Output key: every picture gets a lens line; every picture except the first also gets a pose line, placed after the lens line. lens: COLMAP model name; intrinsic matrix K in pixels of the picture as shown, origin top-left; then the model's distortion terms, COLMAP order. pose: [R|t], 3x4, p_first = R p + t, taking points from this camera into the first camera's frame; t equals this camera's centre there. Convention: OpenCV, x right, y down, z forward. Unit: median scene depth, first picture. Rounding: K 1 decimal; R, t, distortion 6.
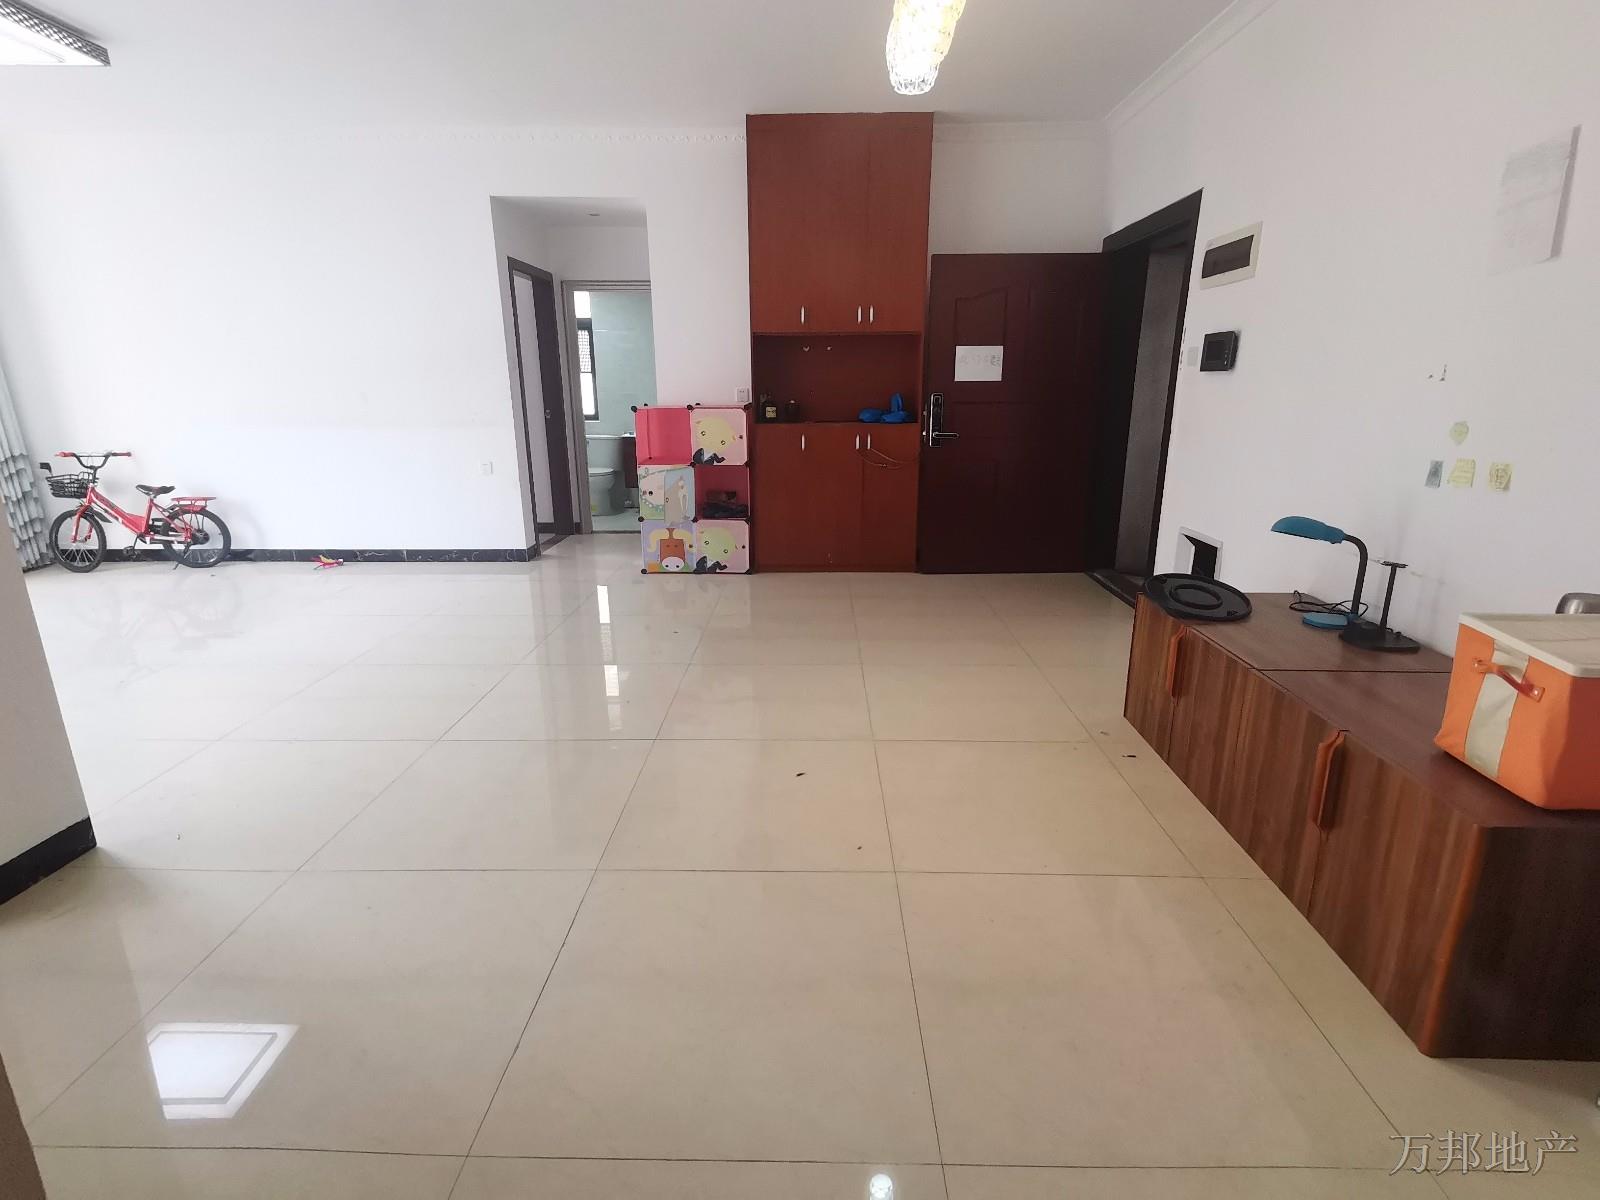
lens RADIAL K [[807.4, 0, 800.0], [0, 807.4, 600.0], [0, 0, 1]] dist [-0.000836, -0.000128]
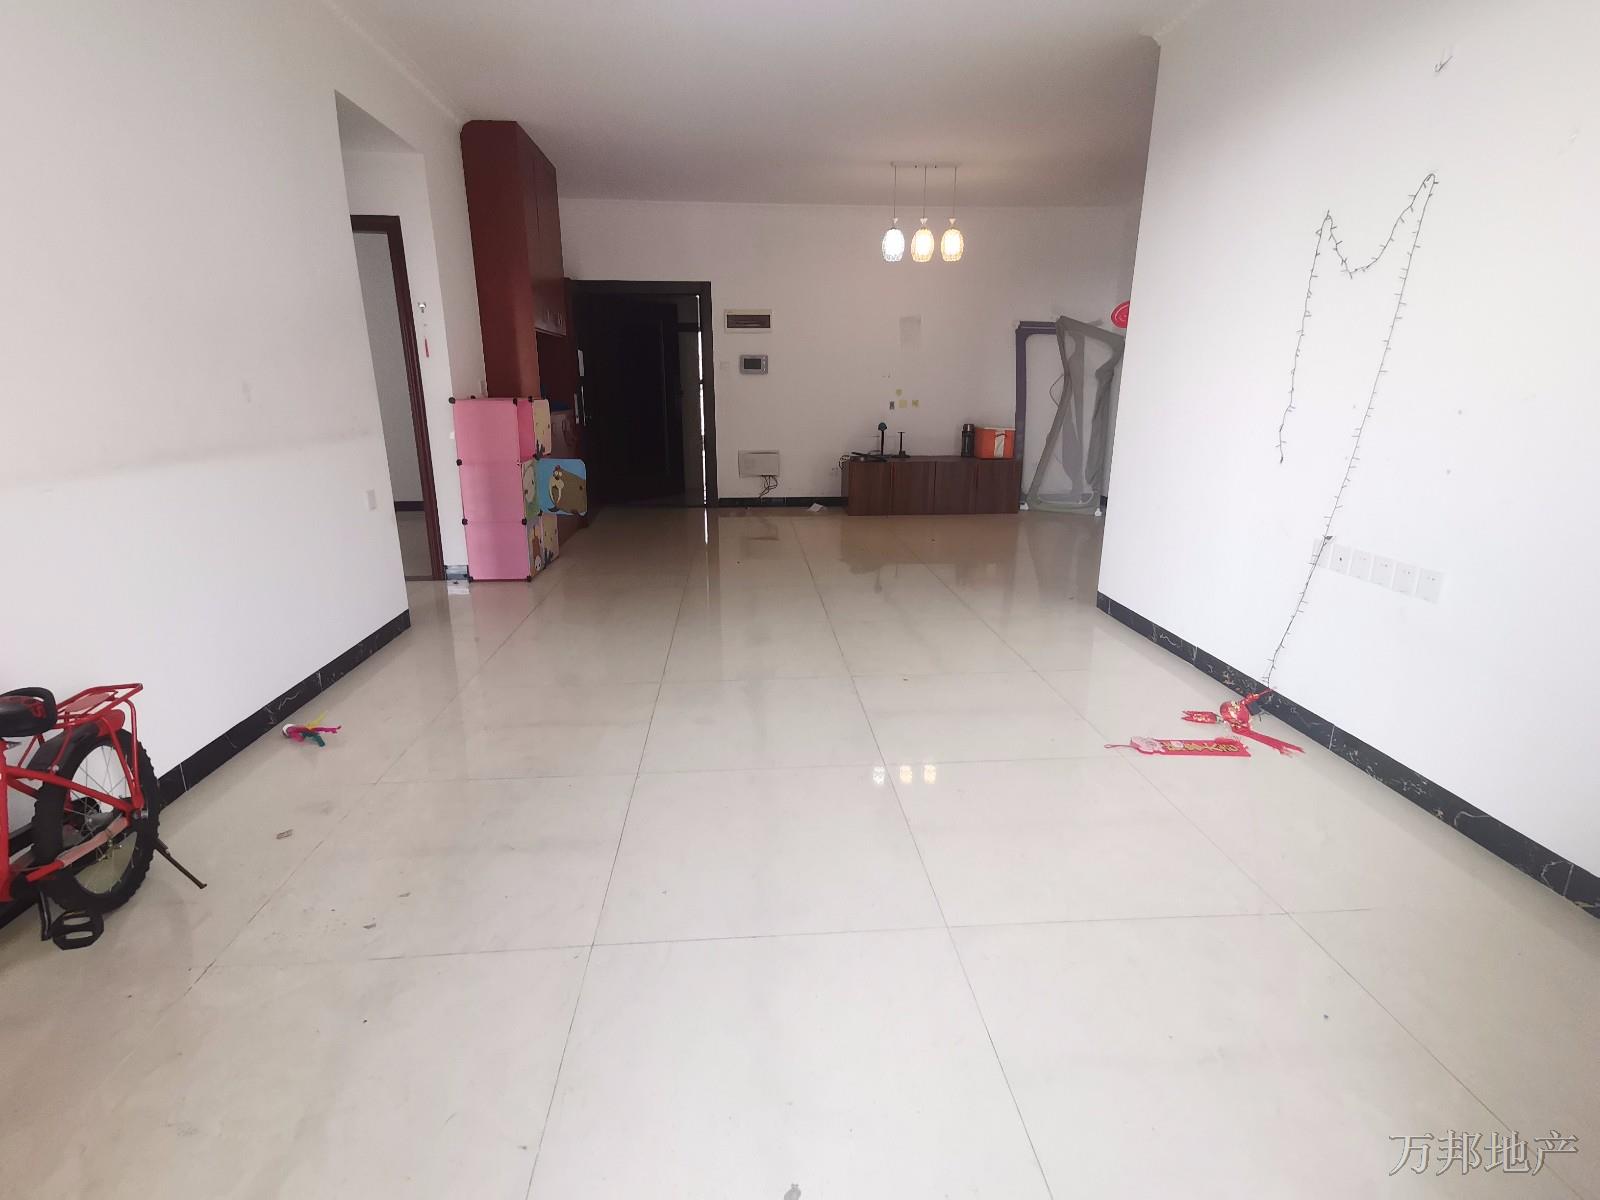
lens RADIAL K [[754.9, 0, 800.0], [0, 754.9, 600.0], [0, 0, 1]] dist [-0.000126, -0.000019]
pose [[-0.097242, -0.267534, 0.958629, -2.413995], [0.267121, 0.920838, 0.284084, -0.406730], [-0.958744, 0.283695, -0.018080, 1.658068]]
